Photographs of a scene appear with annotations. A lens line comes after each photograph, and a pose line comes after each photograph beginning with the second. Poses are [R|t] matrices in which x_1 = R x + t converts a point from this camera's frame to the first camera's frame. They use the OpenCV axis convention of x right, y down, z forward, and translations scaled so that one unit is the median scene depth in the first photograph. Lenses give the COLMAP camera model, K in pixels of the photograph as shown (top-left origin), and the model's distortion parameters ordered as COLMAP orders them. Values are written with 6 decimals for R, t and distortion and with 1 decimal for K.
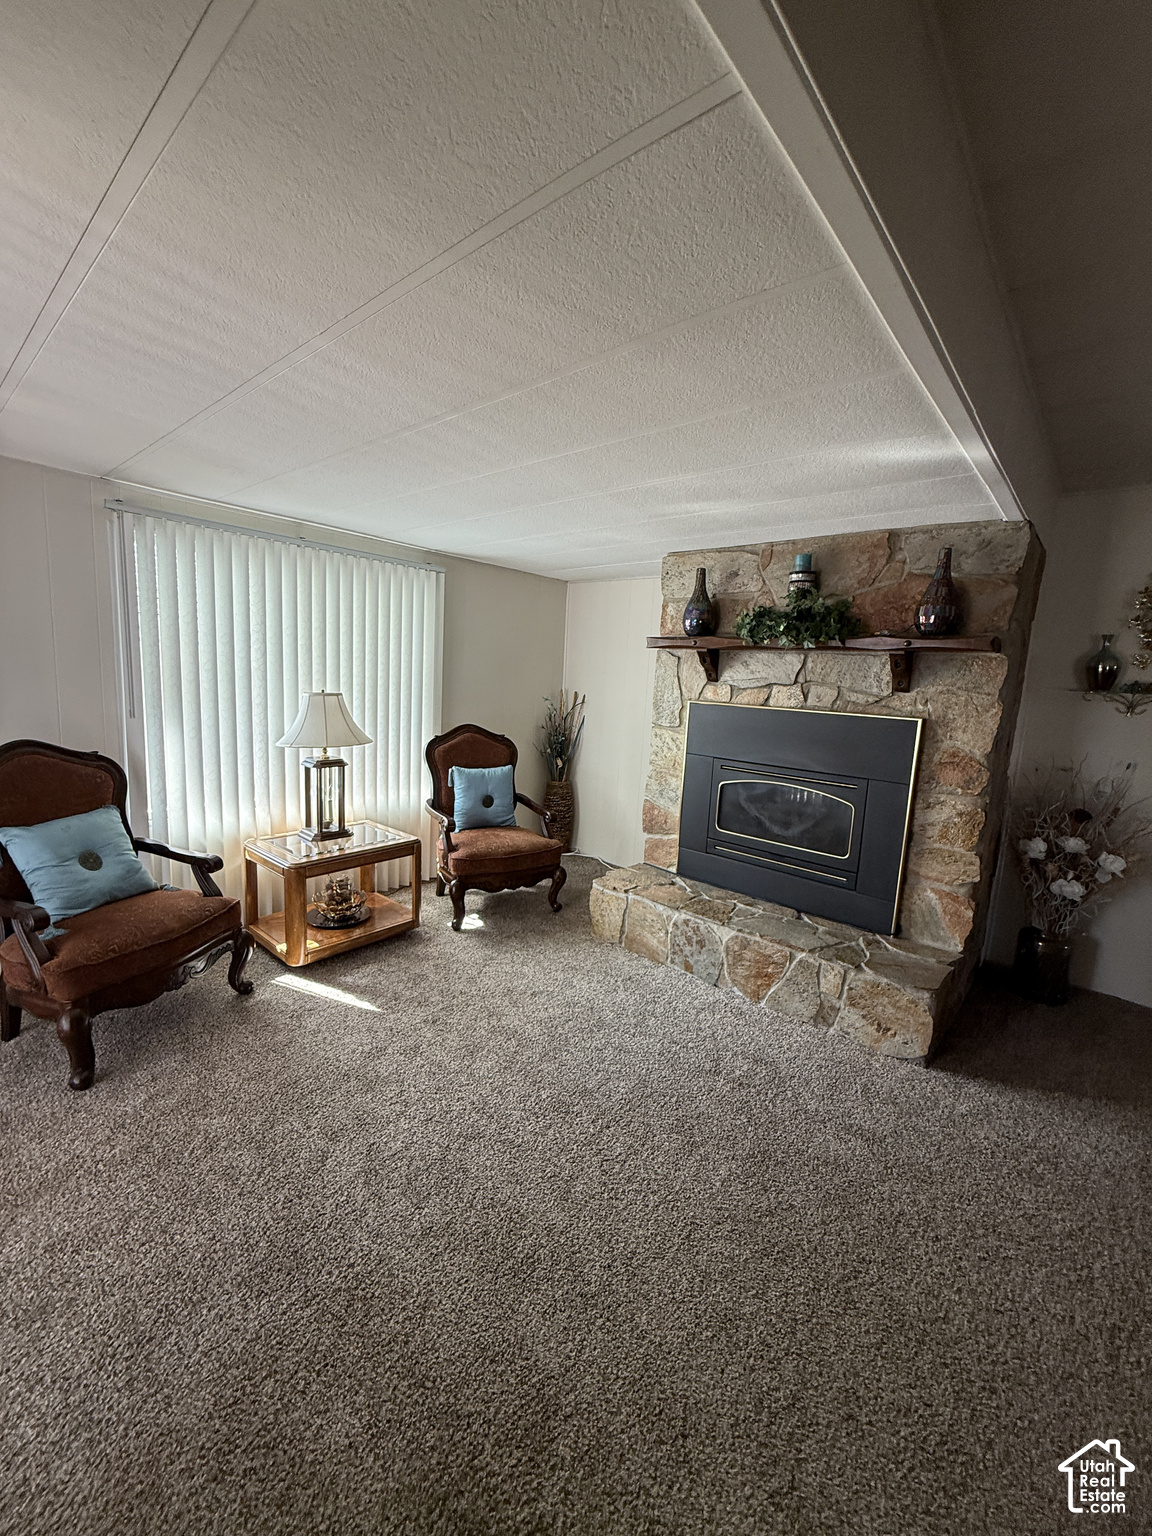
lens RADIAL K [[616.3, 0, 576.0], [0, 616.3, 768.0], [0, 0, 1]] dist [0.000390, -0.000057]
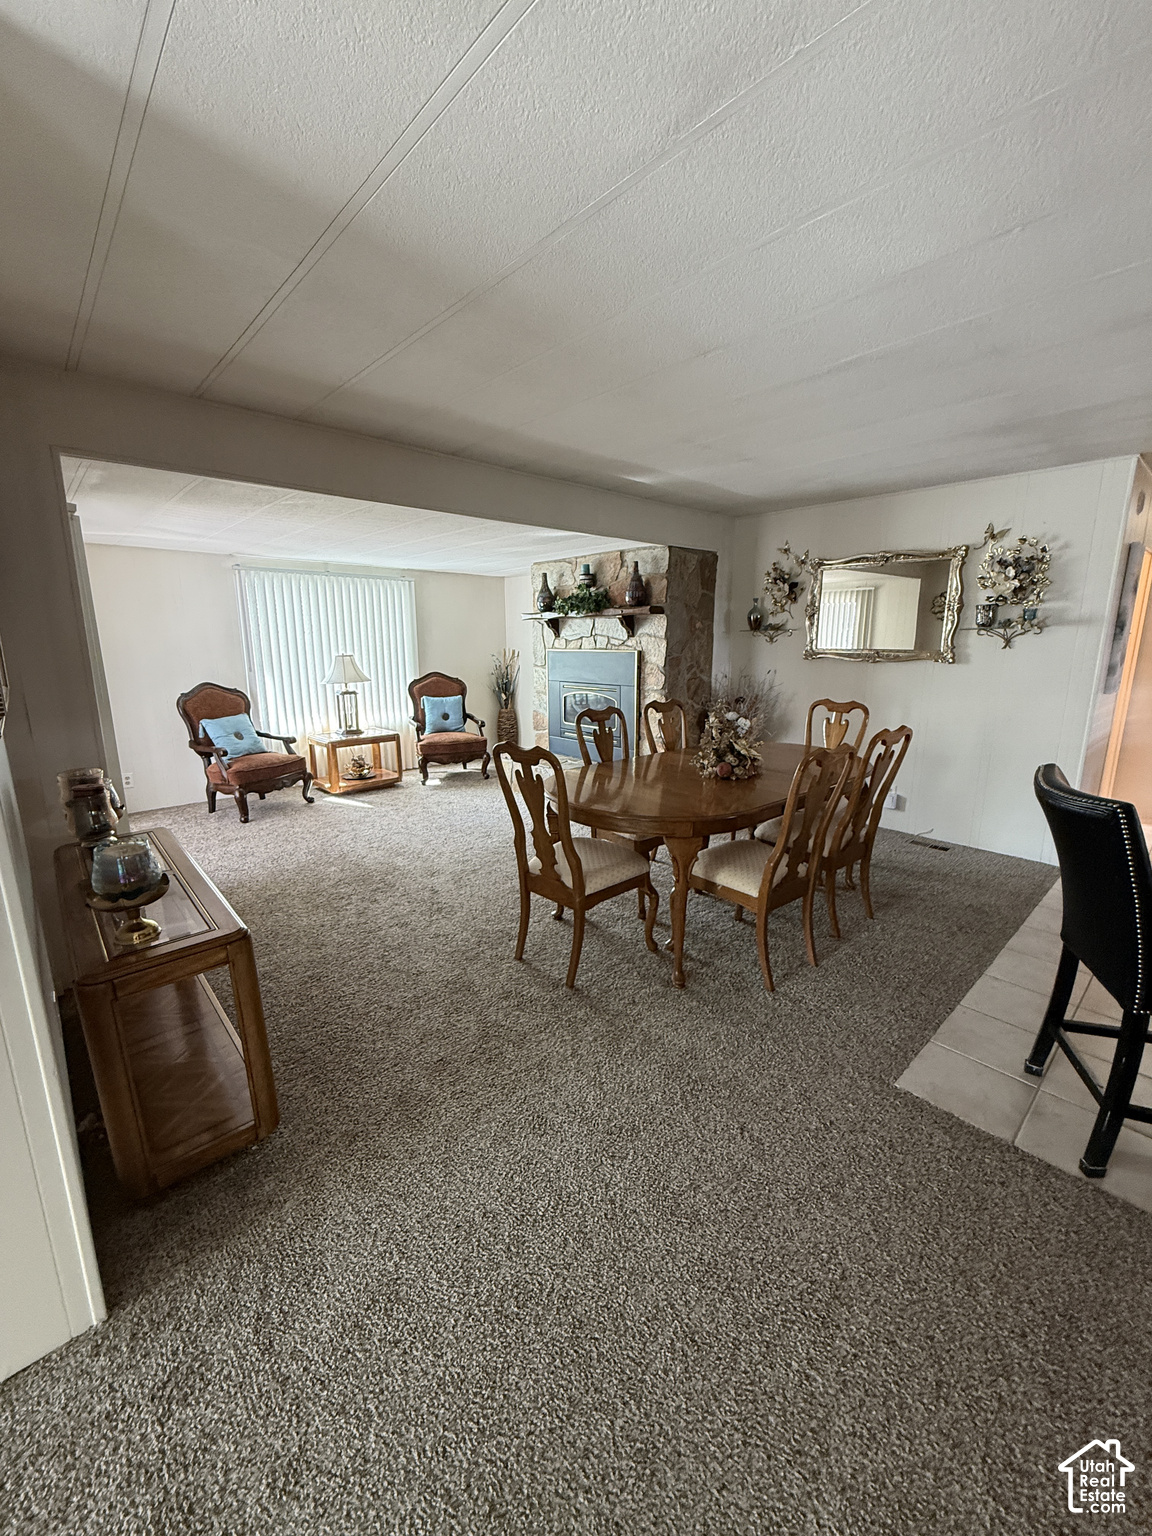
lens RADIAL K [[618.4, 0, 576.0], [0, 618.4, 768.0], [0, 0, 1]] dist [-0.001722, -0.000049]
pose [[0.992765, -0.032704, -0.115531, 0.485823], [0.038723, 0.997986, 0.050239, 0.149044], [0.113656, -0.054350, 0.992033, -0.781223]]
